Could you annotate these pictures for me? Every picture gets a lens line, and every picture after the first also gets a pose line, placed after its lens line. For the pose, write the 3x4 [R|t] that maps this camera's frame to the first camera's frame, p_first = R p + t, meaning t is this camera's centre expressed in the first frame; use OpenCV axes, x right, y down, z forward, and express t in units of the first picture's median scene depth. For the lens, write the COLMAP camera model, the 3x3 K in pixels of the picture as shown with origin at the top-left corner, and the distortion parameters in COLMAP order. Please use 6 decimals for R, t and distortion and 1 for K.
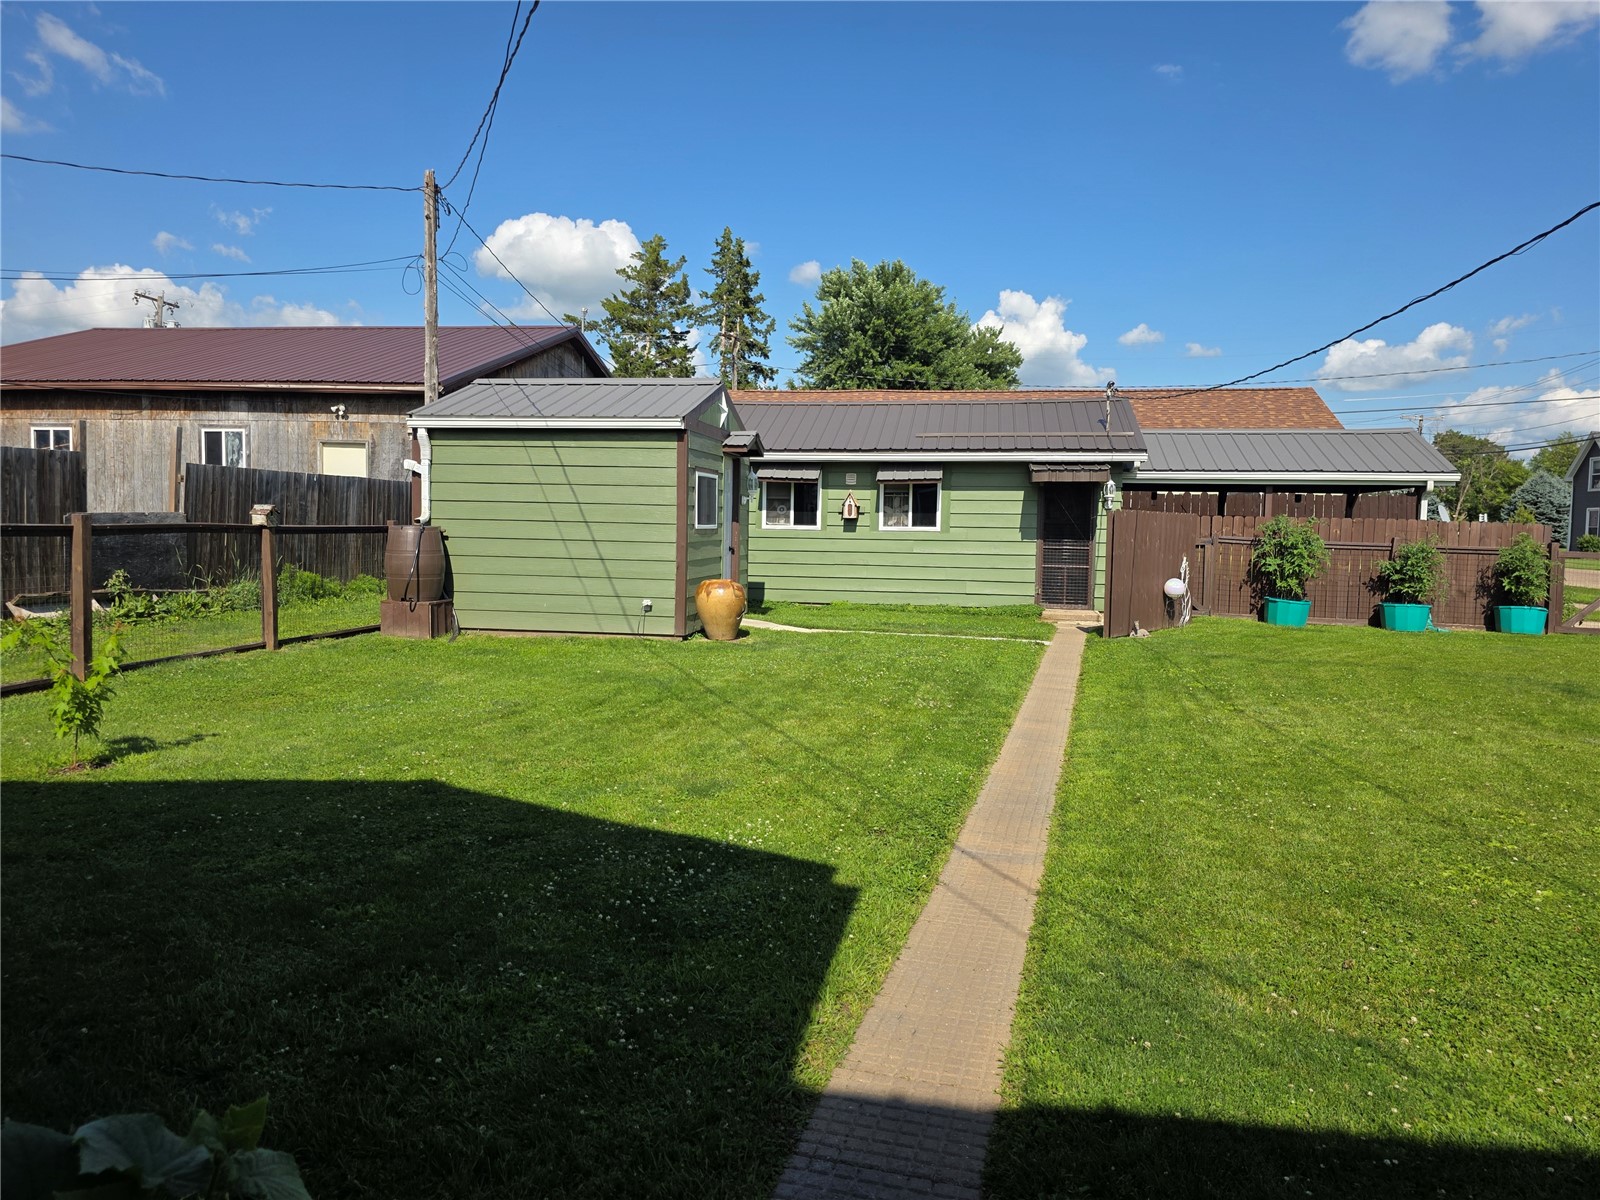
lens RADIAL K [[1099.5, 0, 800.0], [0, 1099.5, 600.0], [0, 0, 1]] dist [0.073957, 0.003117]
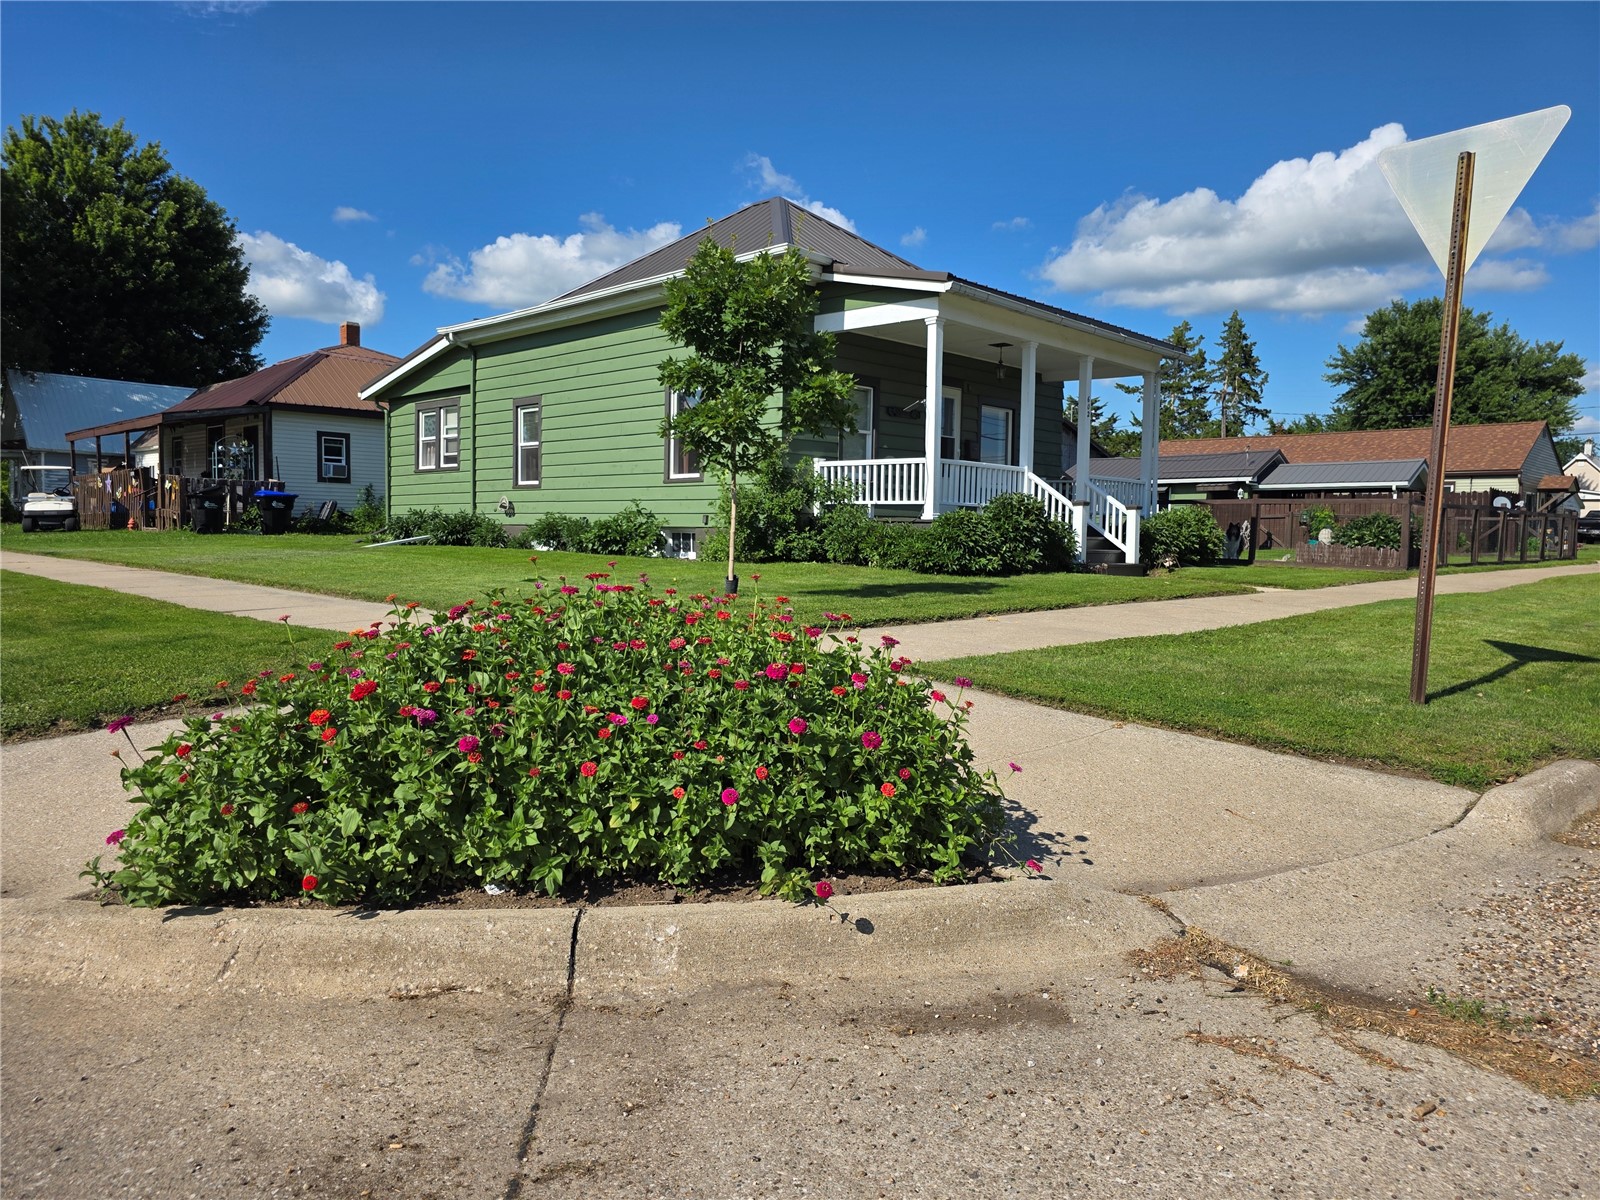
lens RADIAL K [[1083.9, 0, 787.9], [0, 1083.9, 600.8], [0, 0, 1]] dist [0.060418, -0.043423]
pose [[0.818763, 0.029222, -0.573387, 0.696359], [-0.038095, 0.999268, -0.003471, 0.134355], [0.572866, 0.024685, 0.819277, -1.113867]]
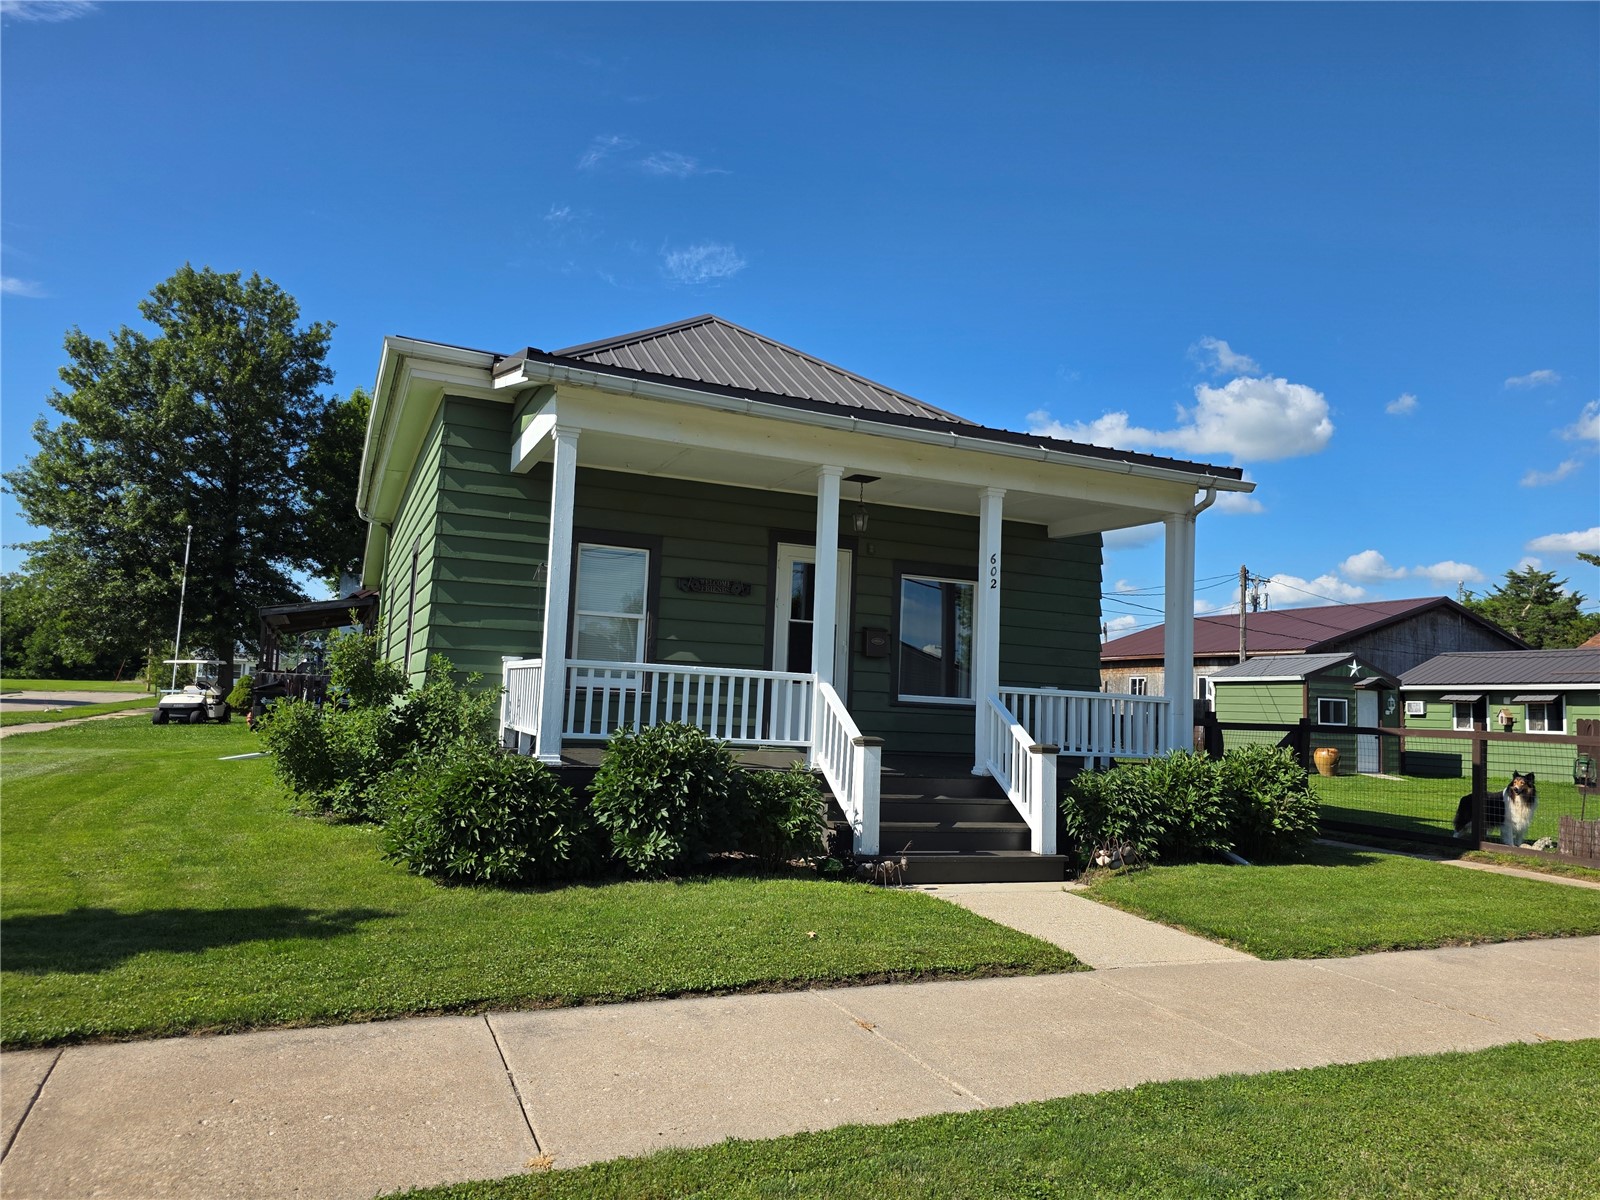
lens RADIAL K [[1099.5, 0, 800.0], [0, 1099.5, 600.0], [0, 0, 1]] dist [0.073957, 0.003117]
pose [[0.546068, -0.079536, -0.833957, 0.754114], [-0.087009, 0.984714, -0.150886, 0.080996], [0.833210, 0.154956, 0.530800, -0.722390]]
